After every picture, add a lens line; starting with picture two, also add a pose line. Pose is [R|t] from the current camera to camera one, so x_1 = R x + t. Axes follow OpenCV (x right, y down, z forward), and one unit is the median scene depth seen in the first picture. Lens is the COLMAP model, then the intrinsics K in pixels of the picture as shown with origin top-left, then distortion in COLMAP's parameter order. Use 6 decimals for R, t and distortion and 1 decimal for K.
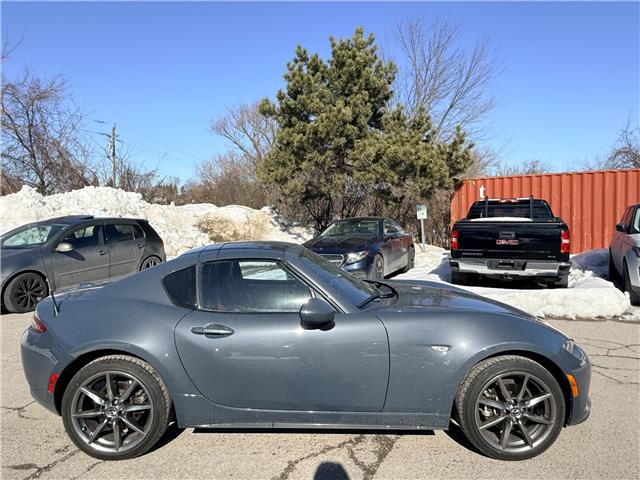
lens RADIAL K [[419.8, 0, 320.0], [0, 419.8, 240.0], [0, 0, 1]] dist [0.002830, 0.003921]
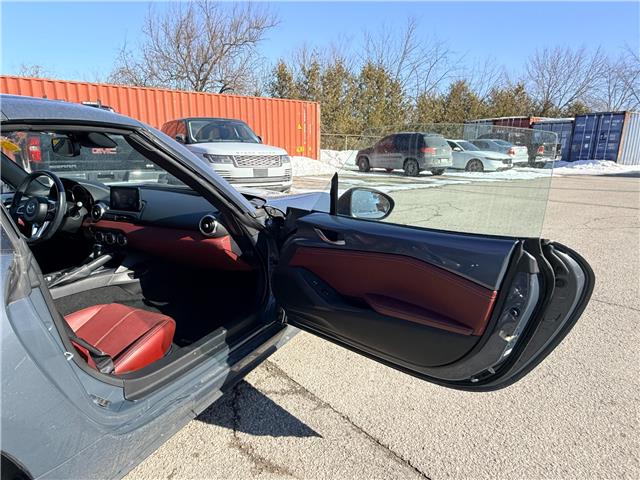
lens RADIAL K [[419.8, 0, 320.0], [0, 419.8, 240.0], [0, 0, 1]] dist [0.002830, 0.003921]
pose [[0.405960, -0.187394, 0.894472, -0.161844], [0.025264, 0.980679, 0.193988, 0.024484], [-0.913542, -0.056153, 0.402851, 0.179353]]
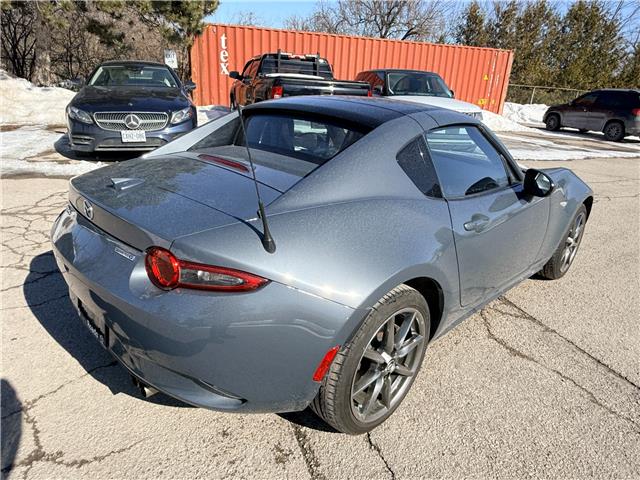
lens RADIAL K [[419.2, 0, 312.5], [0, 419.2, 237.5], [0, 0, 1]] dist [-0.001492, 0.003663]
pose [[0.716513, -0.197078, 0.669156, -0.279353], [-0.031954, 0.948982, 0.313707, 0.001805], [-0.696841, -0.246158, 0.673661, 0.192473]]
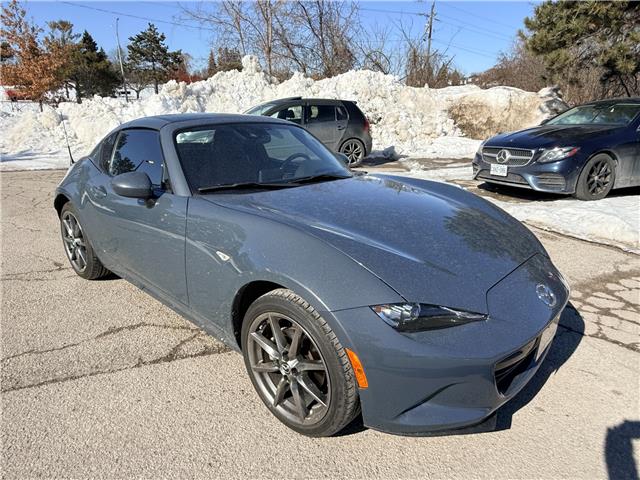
lens RADIAL K [[429.6, 0, 320.0], [0, 429.6, 240.0], [0, 0, 1]] dist [0.000291, 0.000088]
pose [[0.730690, 0.207567, -0.650391, 0.260581], [-0.041093, 0.964306, 0.261583, 0.005763], [0.681472, -0.164409, 0.713138, 0.159131]]
